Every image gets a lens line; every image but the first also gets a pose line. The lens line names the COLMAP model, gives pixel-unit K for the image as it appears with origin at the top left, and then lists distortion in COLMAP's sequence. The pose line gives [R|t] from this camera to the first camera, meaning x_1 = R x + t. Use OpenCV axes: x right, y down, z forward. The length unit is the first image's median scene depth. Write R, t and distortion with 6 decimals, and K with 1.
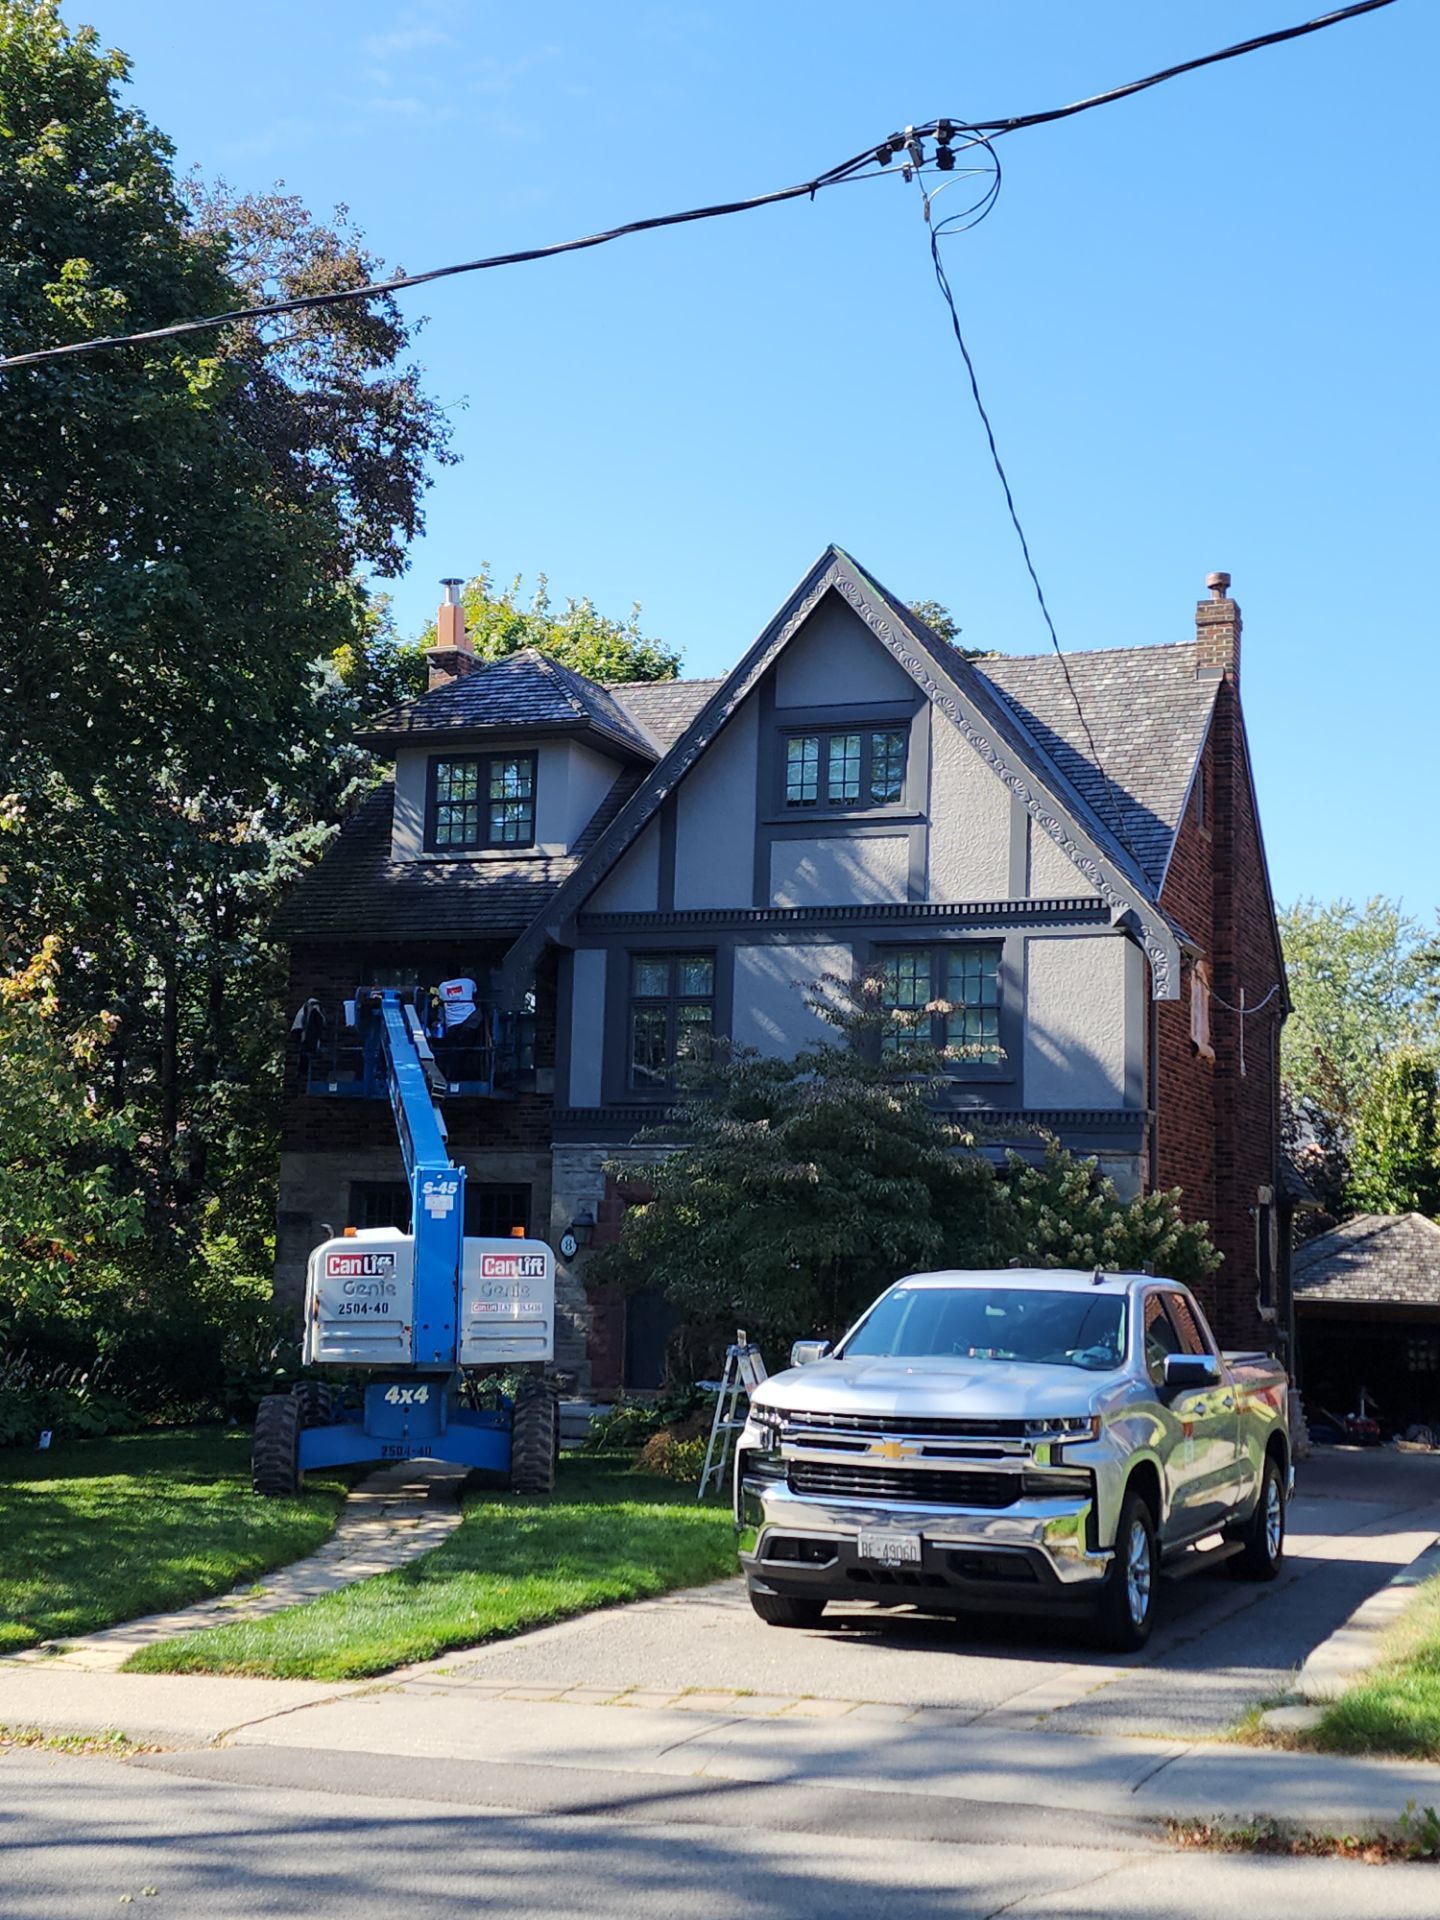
lens RADIAL K [[2415.9, 0, 720.0], [0, 2415.9, 960.0], [0, 0, 1]] dist [0.106806, -0.005982]
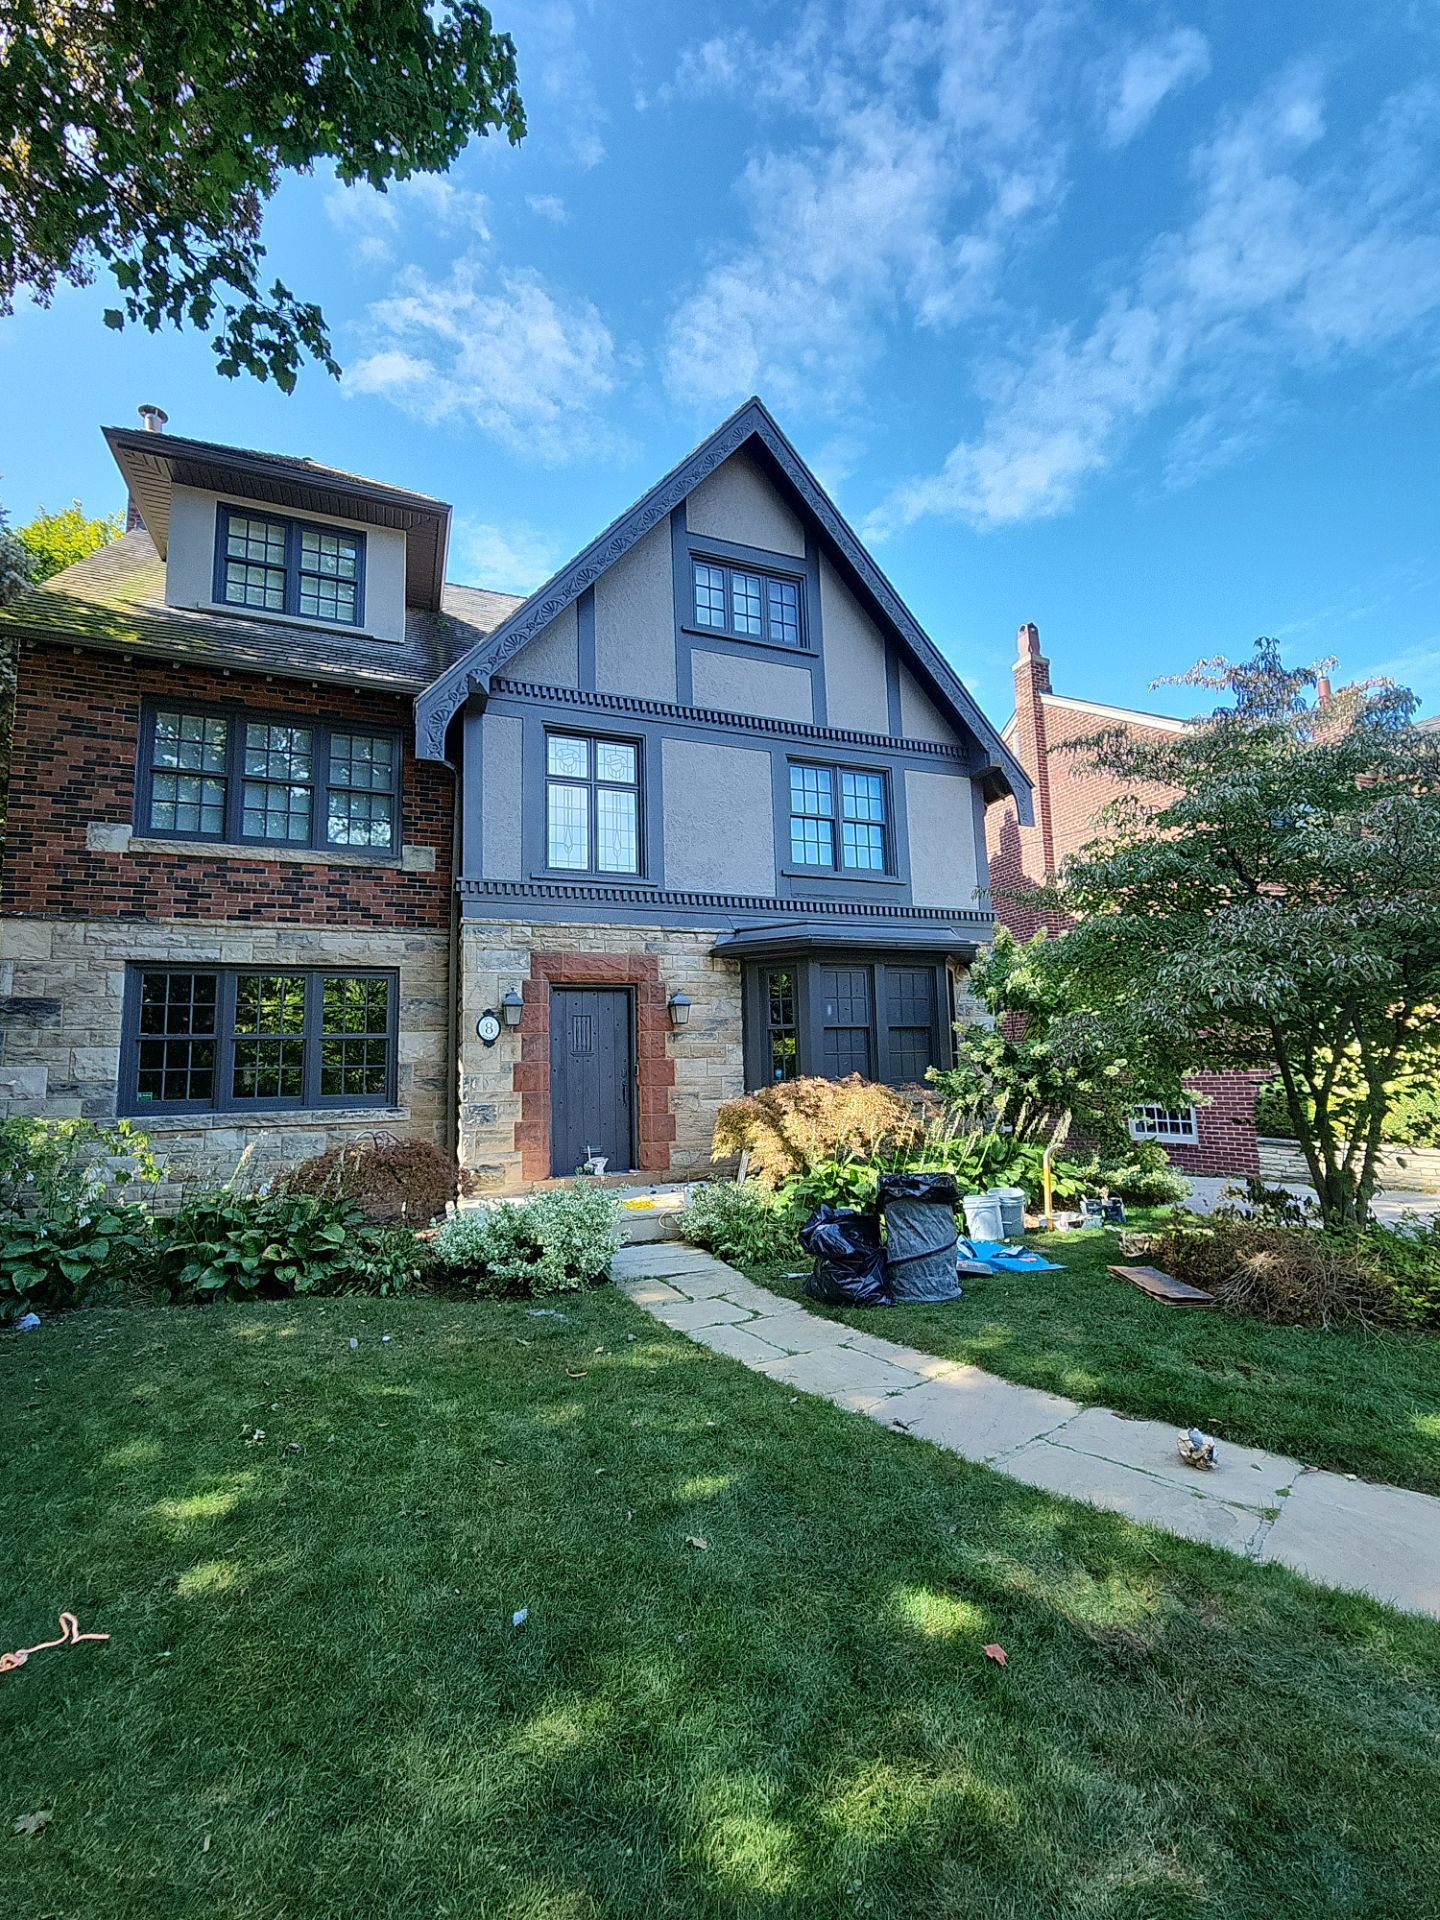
lens RADIAL K [[813.2, 0, 713.2], [0, 813.2, 984.5], [0, 0, 1]] dist [-0.001796, -0.000191]
pose [[0.714367, 0.032674, 0.699009, -0.215504], [-0.036770, 0.999282, -0.009132, 0.101022], [-0.698805, -0.019178, 0.715055, 0.722214]]
